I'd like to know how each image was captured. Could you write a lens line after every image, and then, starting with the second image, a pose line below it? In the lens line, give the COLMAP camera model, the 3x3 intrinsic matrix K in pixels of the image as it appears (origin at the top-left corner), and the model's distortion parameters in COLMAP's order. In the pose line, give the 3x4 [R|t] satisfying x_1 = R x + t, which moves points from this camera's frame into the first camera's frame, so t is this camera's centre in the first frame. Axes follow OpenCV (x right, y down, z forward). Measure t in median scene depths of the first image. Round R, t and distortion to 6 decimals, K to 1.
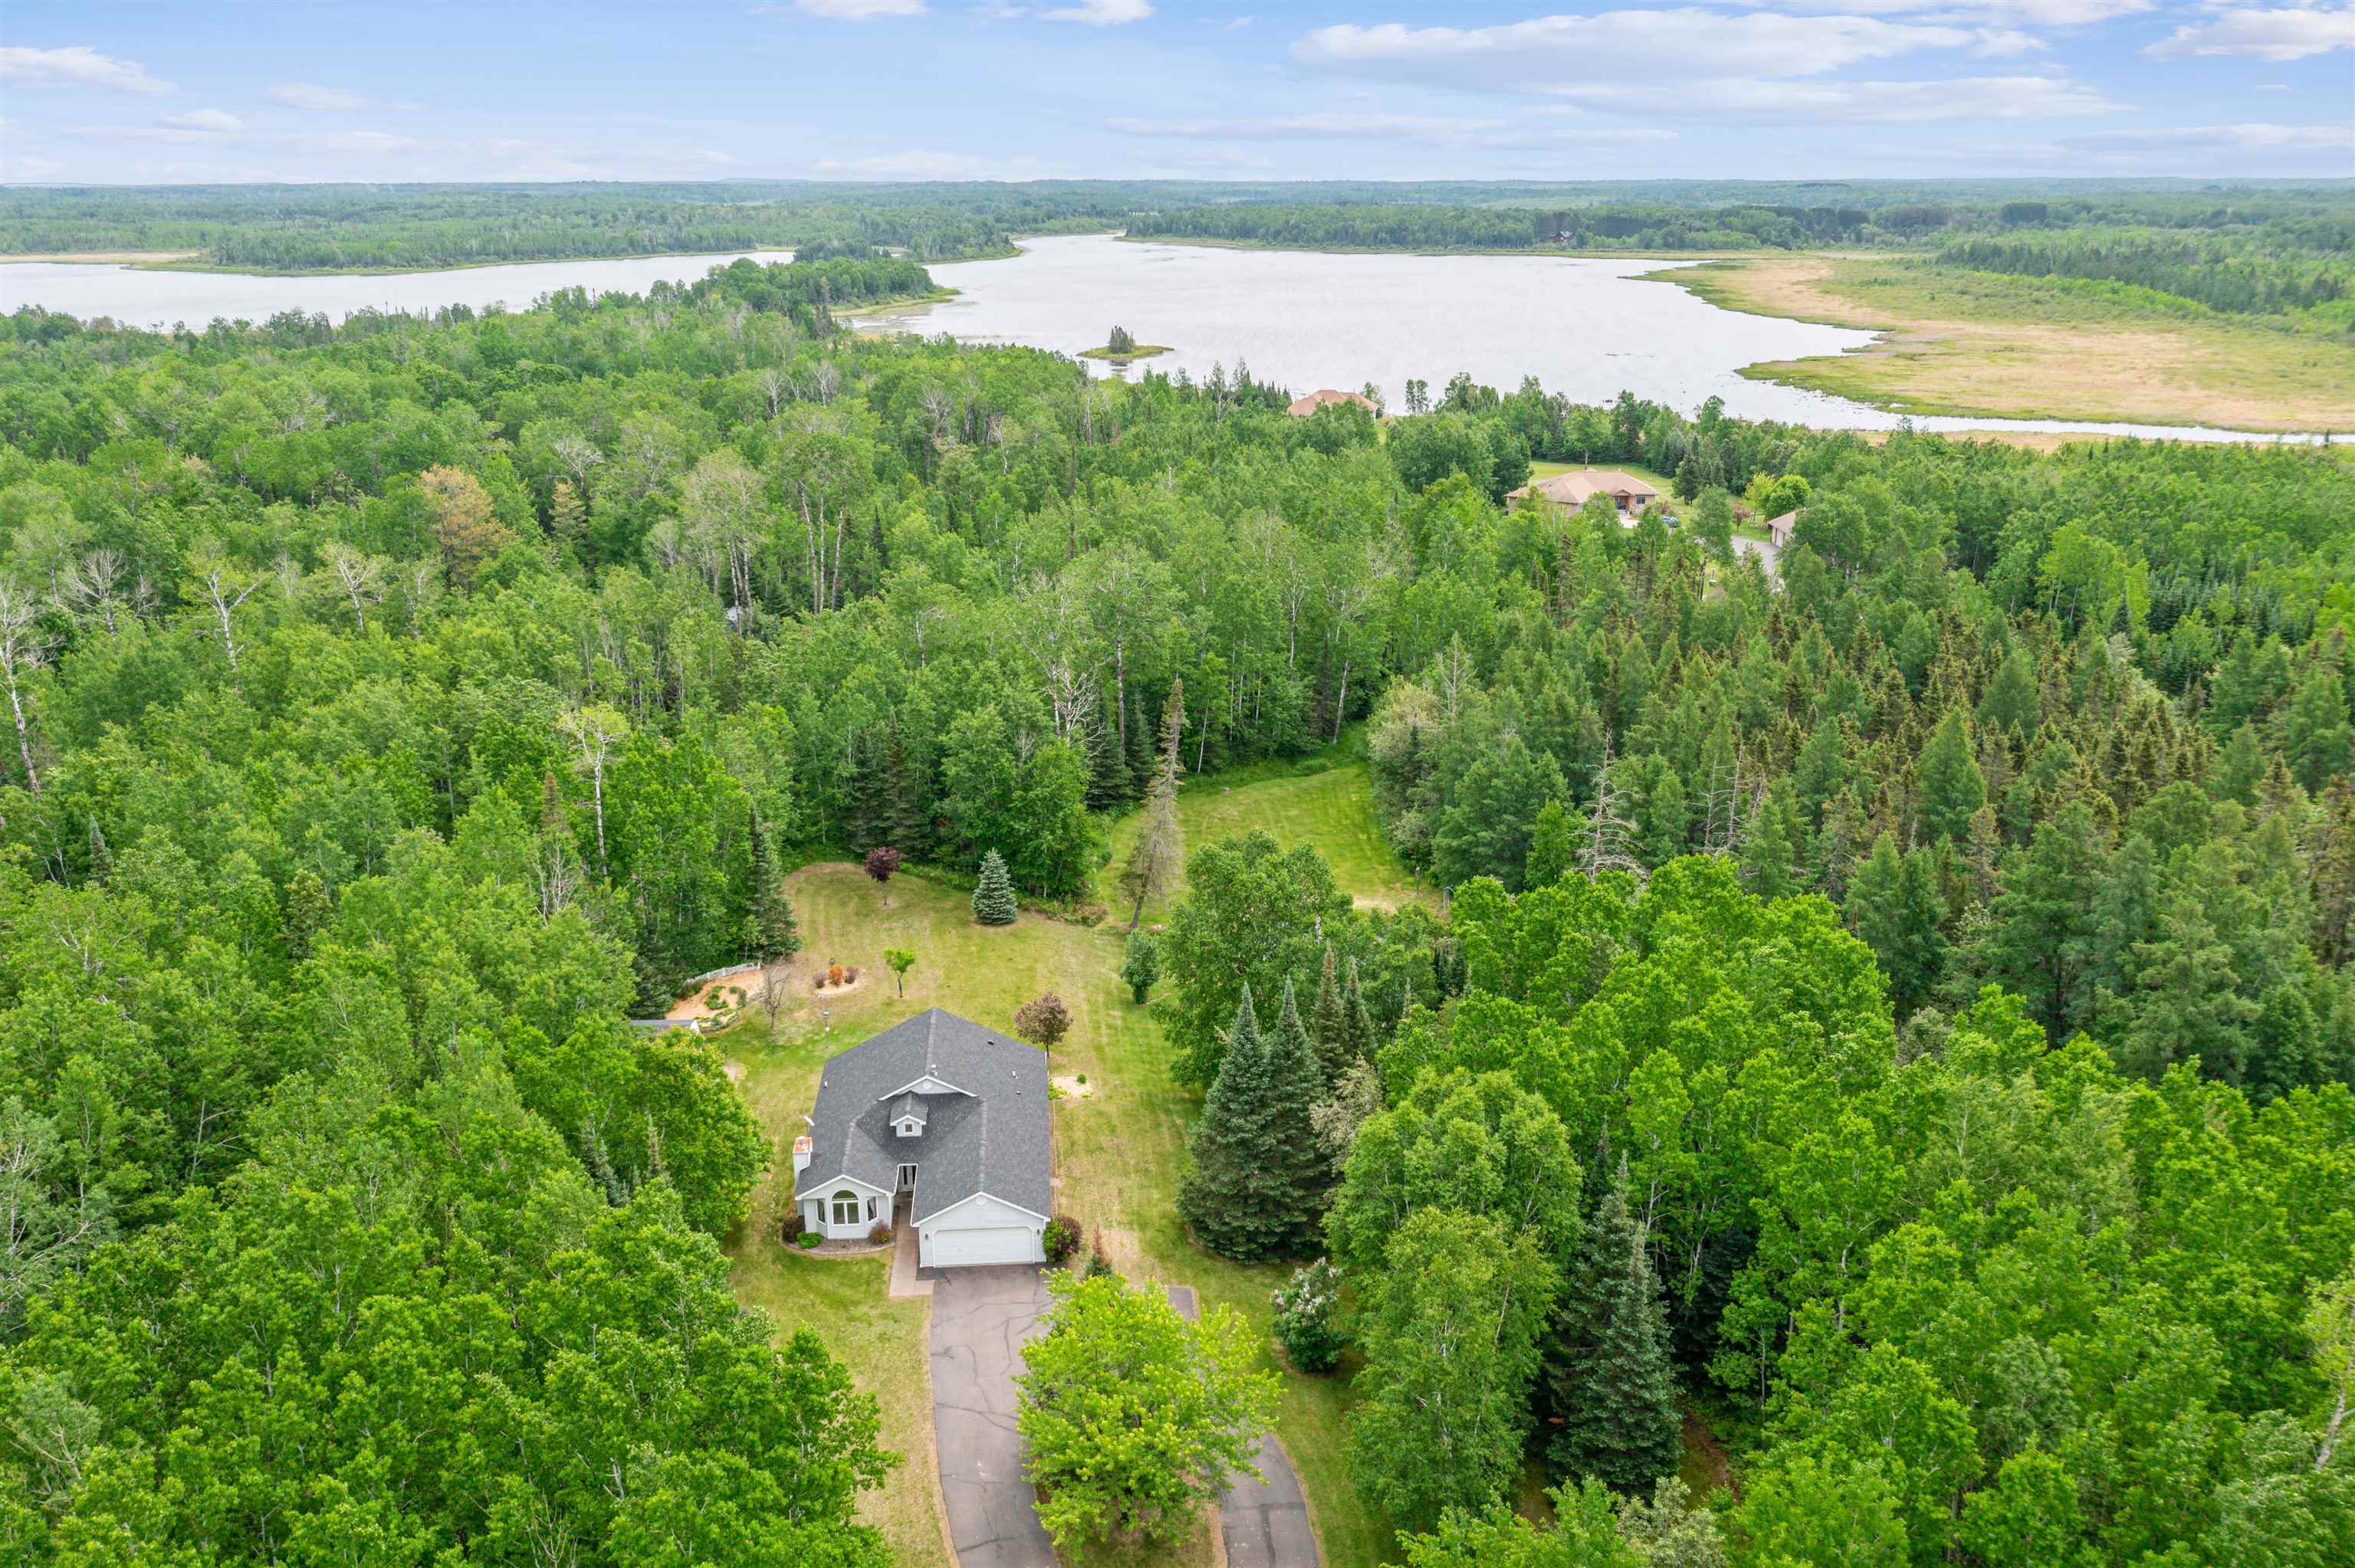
lens RADIAL K [[1887.2, 0, 1169.1], [0, 1887.2, 790.5], [0, 0, 1]] dist [-0.002915, -0.003223]
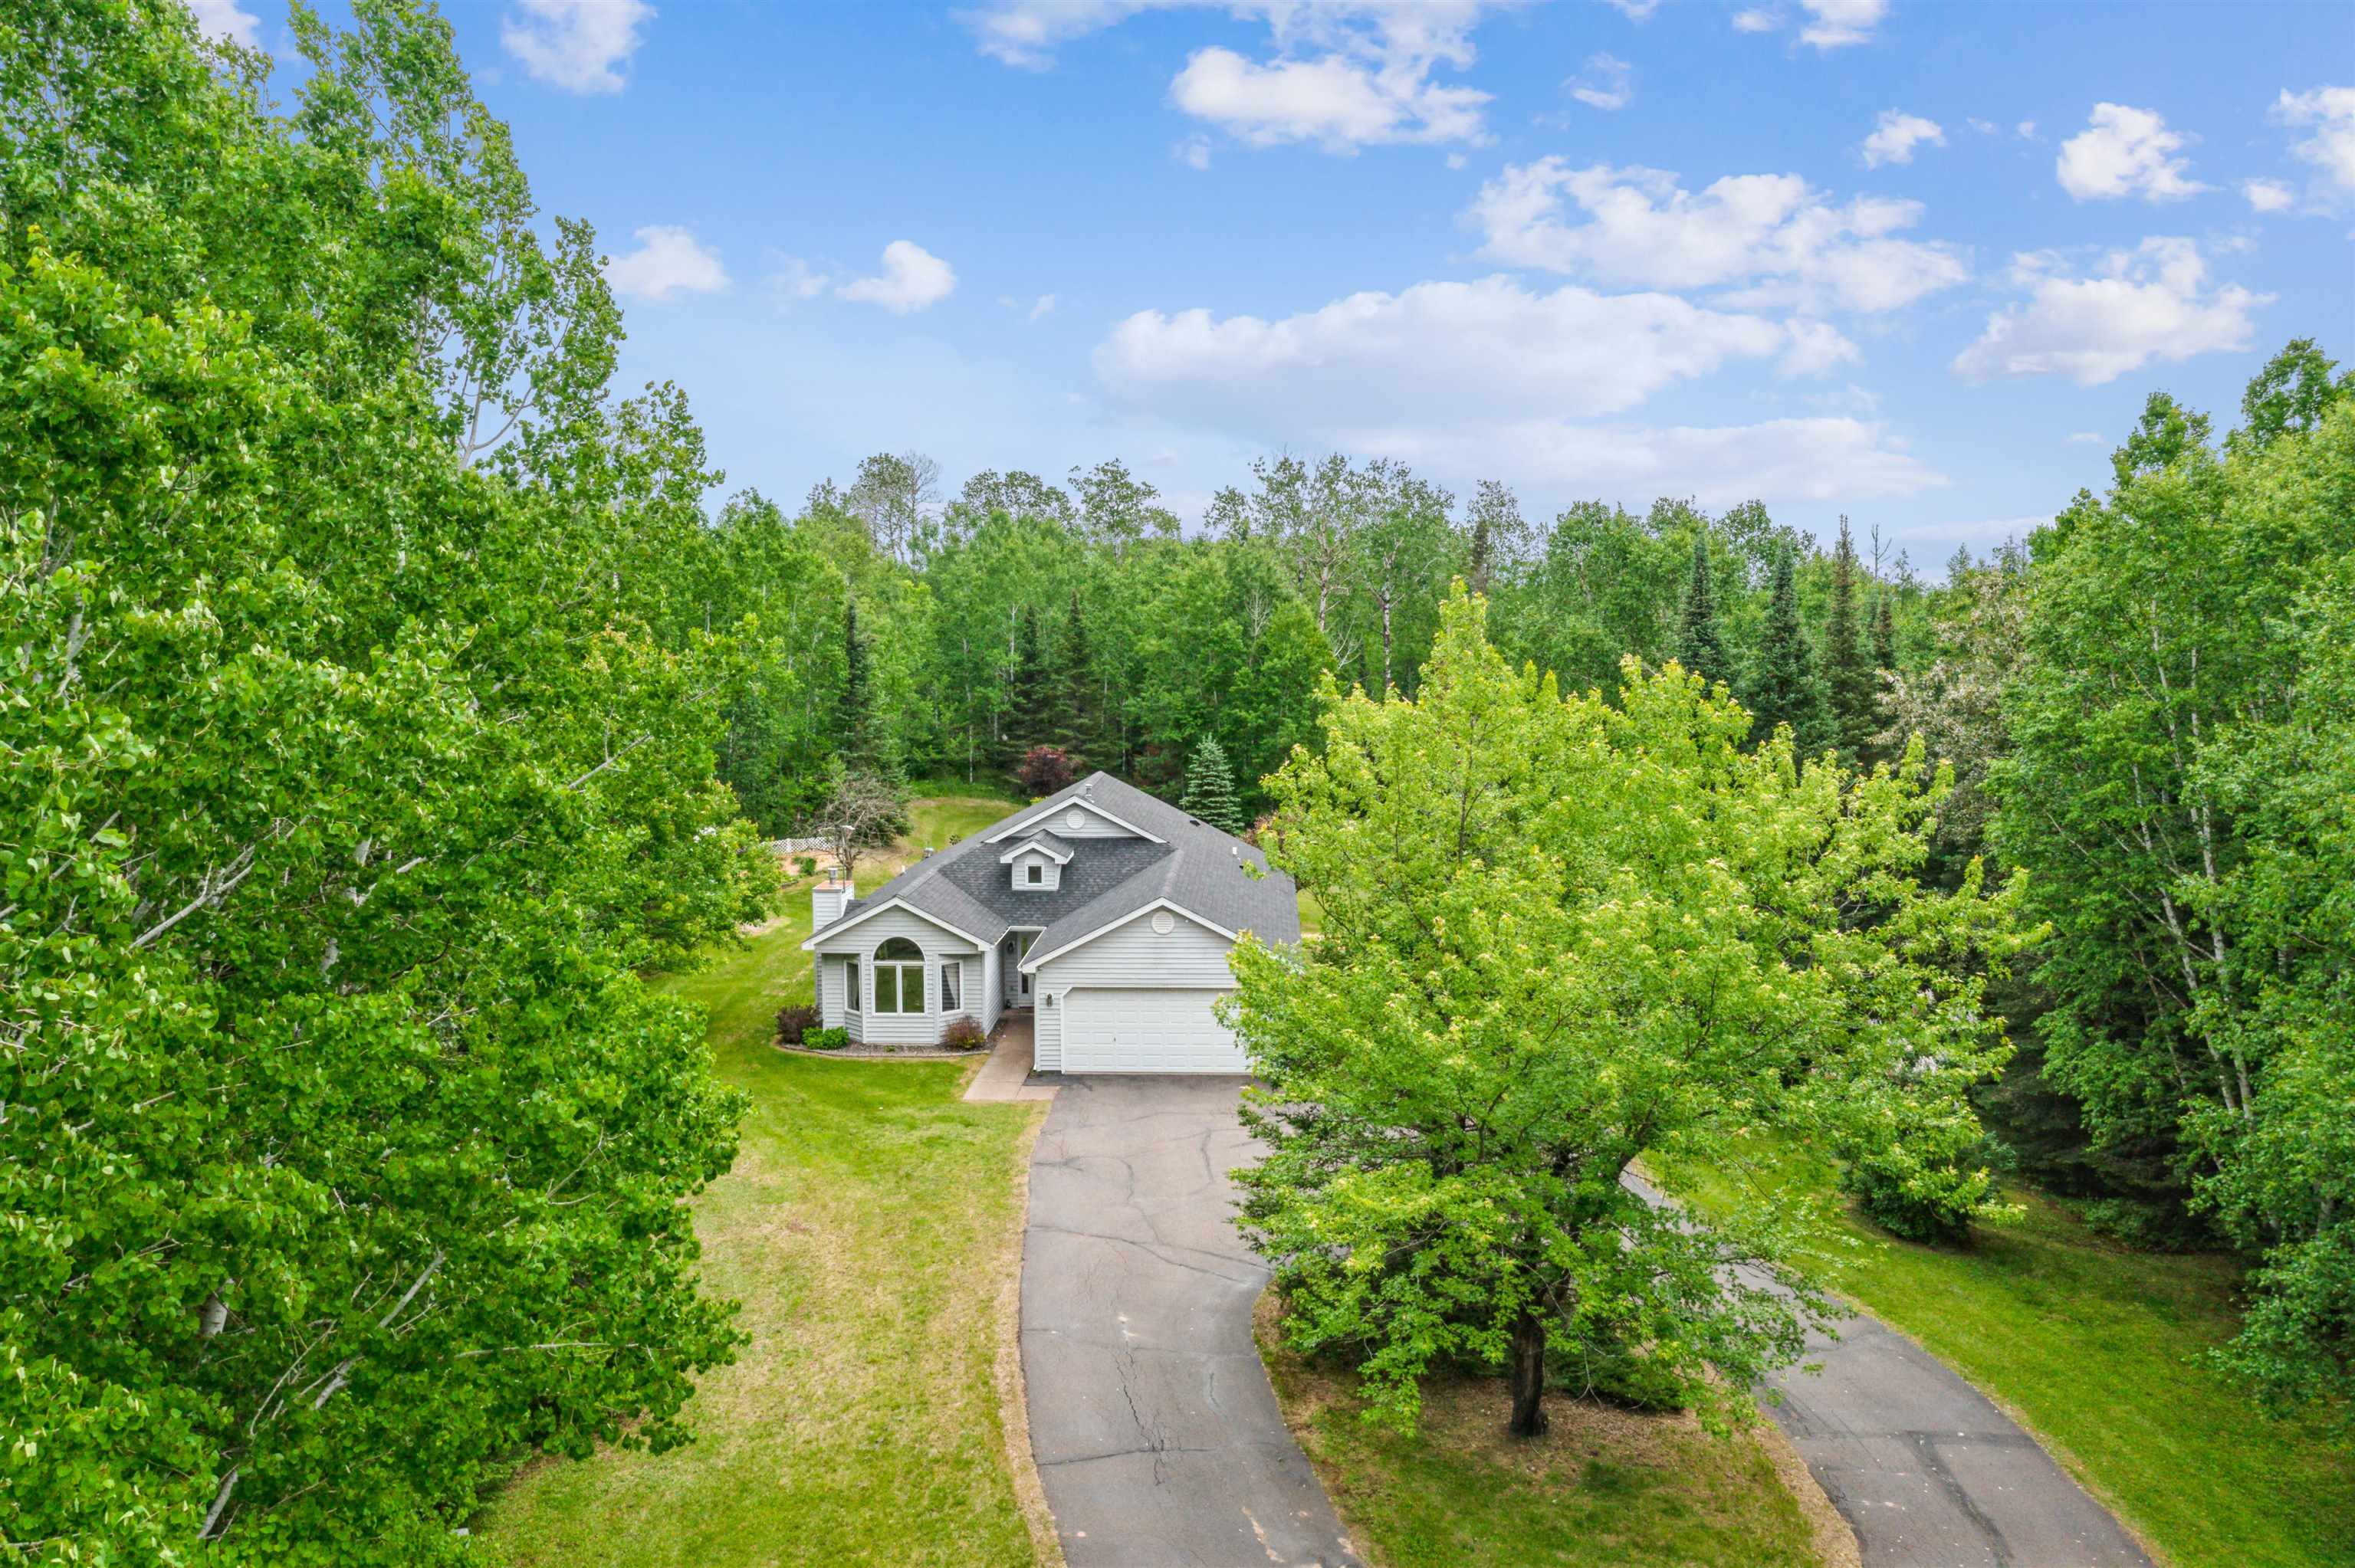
lens RADIAL K [[1887.2, 0, 1170.3], [0, 1887.2, 776.1], [0, 0, 1]] dist [-0.002915, -0.003223]
pose [[0.992855, 0.010724, -0.118844, -0.034230], [-0.037768, 0.972992, -0.227727, 0.250736], [0.113192, 0.230589, 0.966445, 0.446488]]
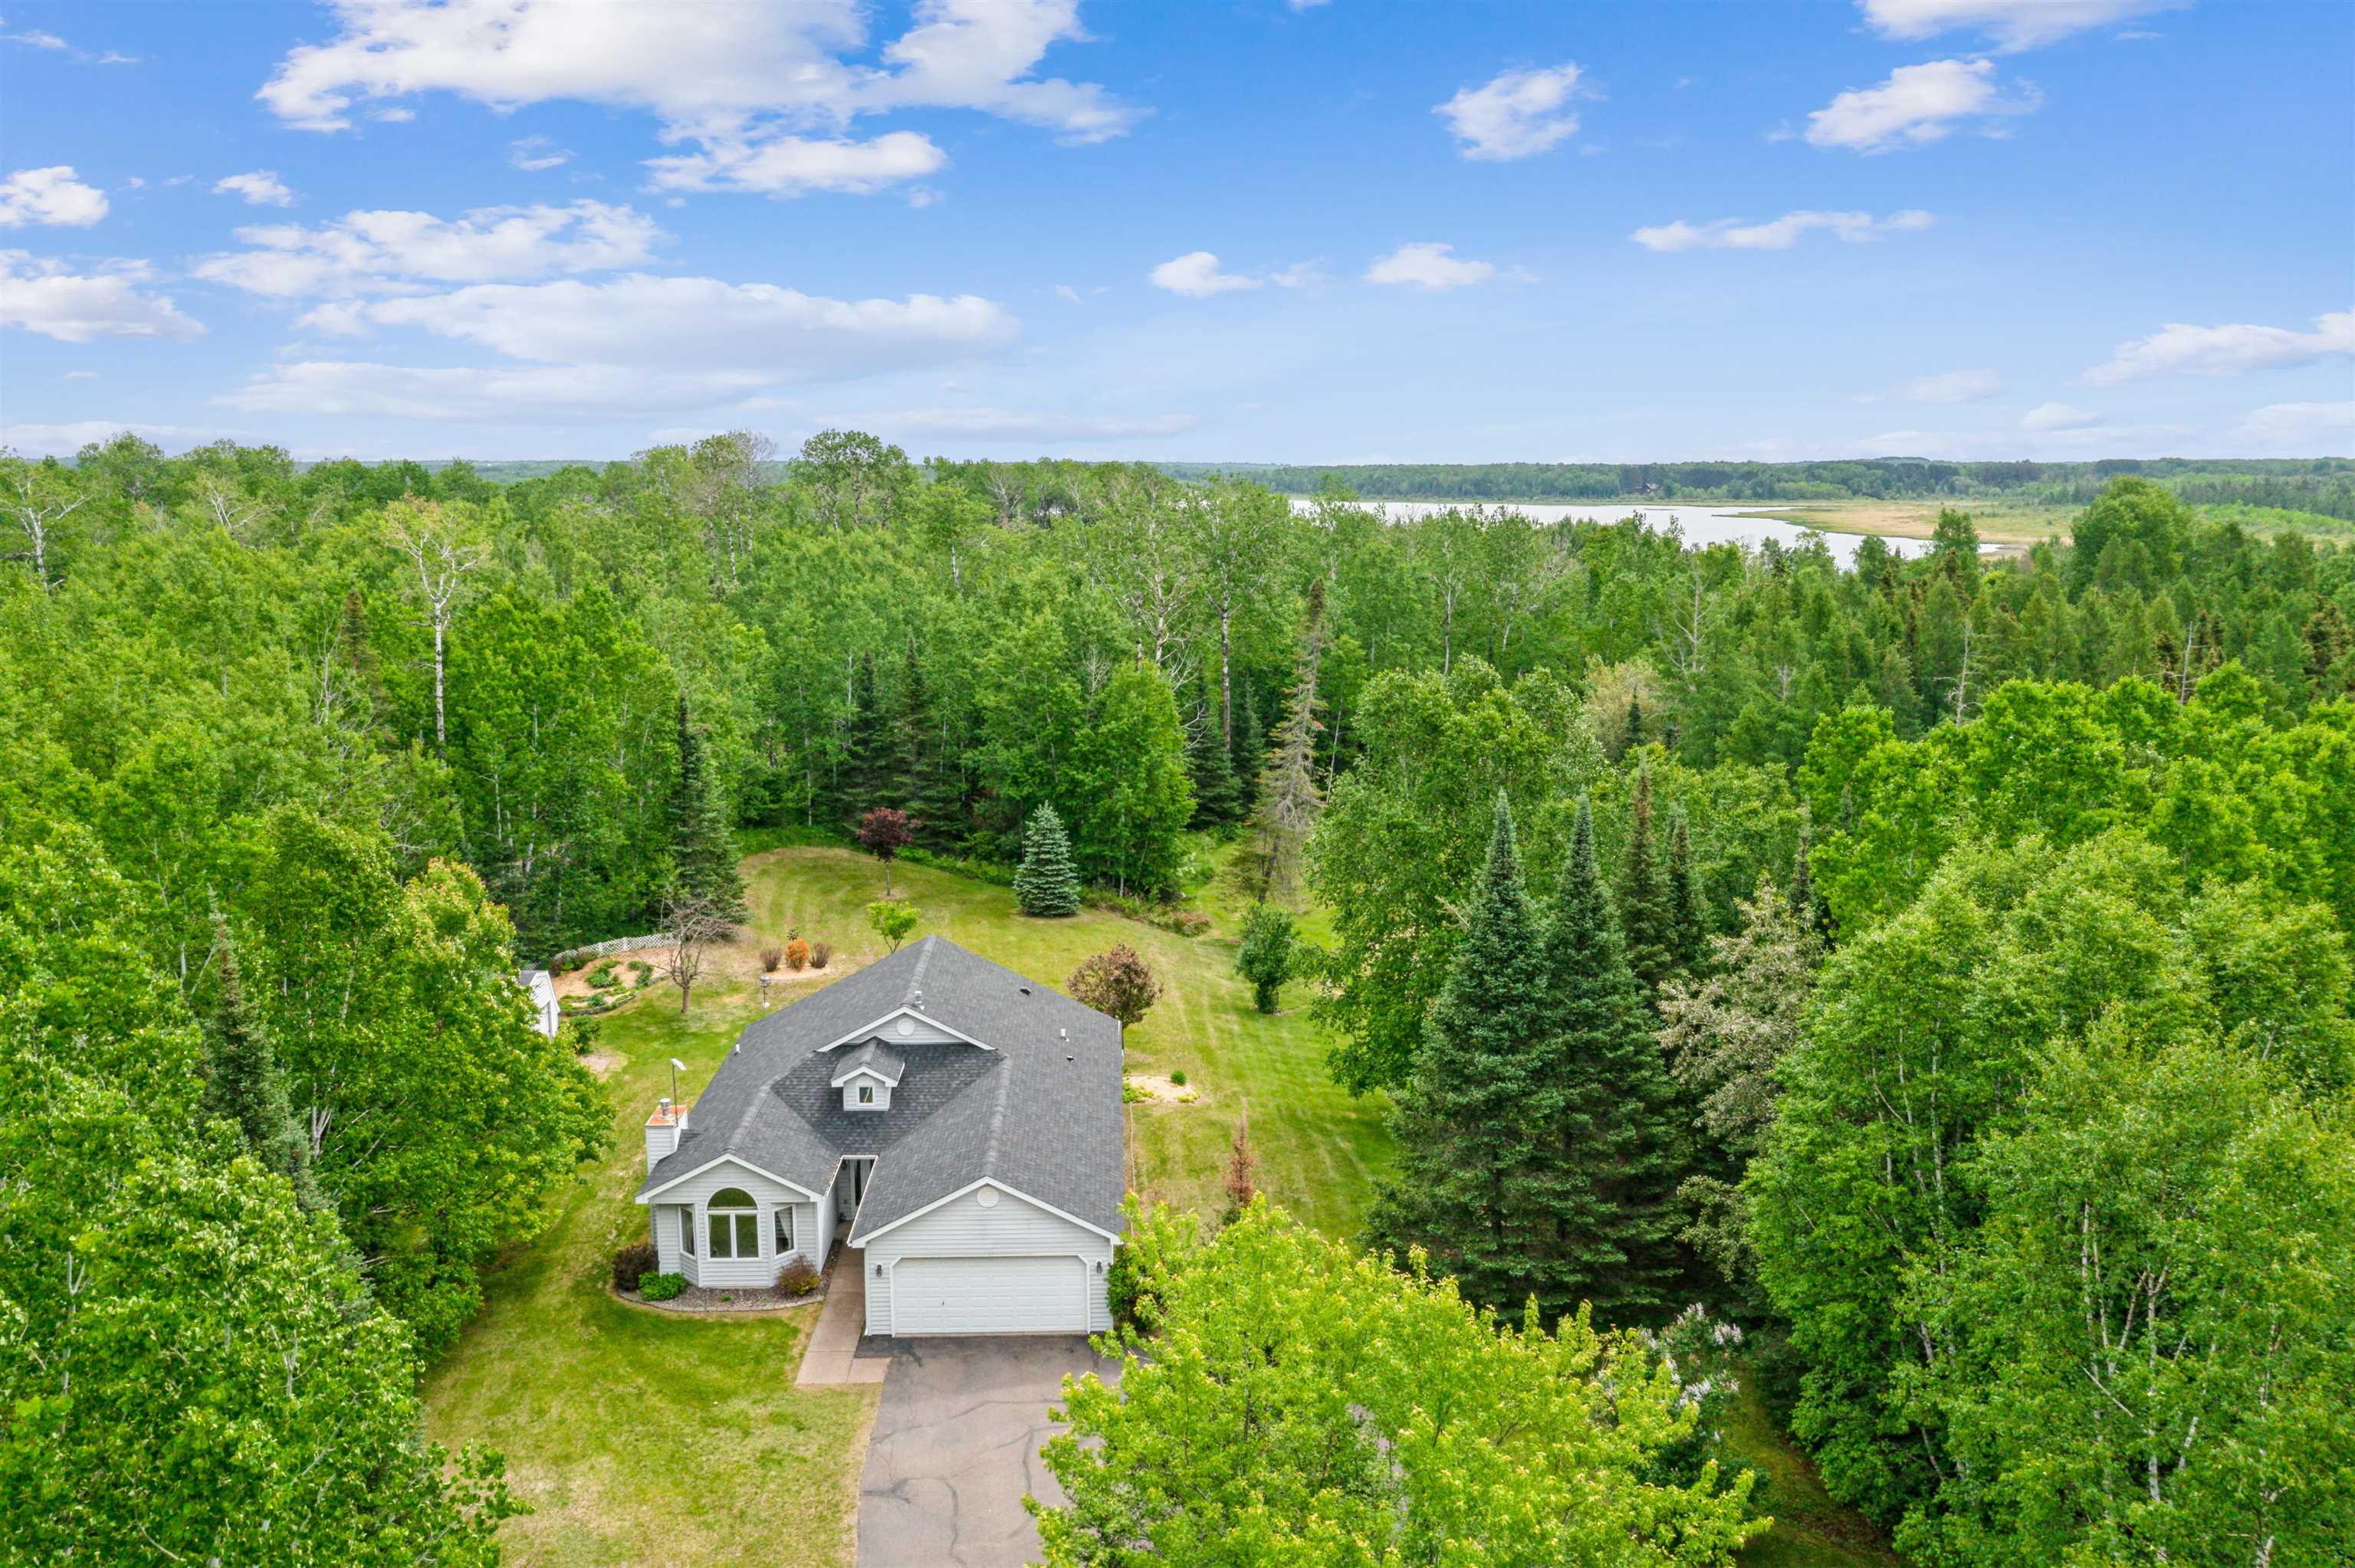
lens RADIAL K [[1887.2, 0, 1170.3], [0, 1887.2, 779.1], [0, 0, 1]] dist [-0.002915, -0.003223]
pose [[0.999126, 0.009542, -0.040686, -0.026682], [-0.015525, 0.988660, -0.149368, 0.155869], [0.038799, 0.149869, 0.987944, 0.416787]]
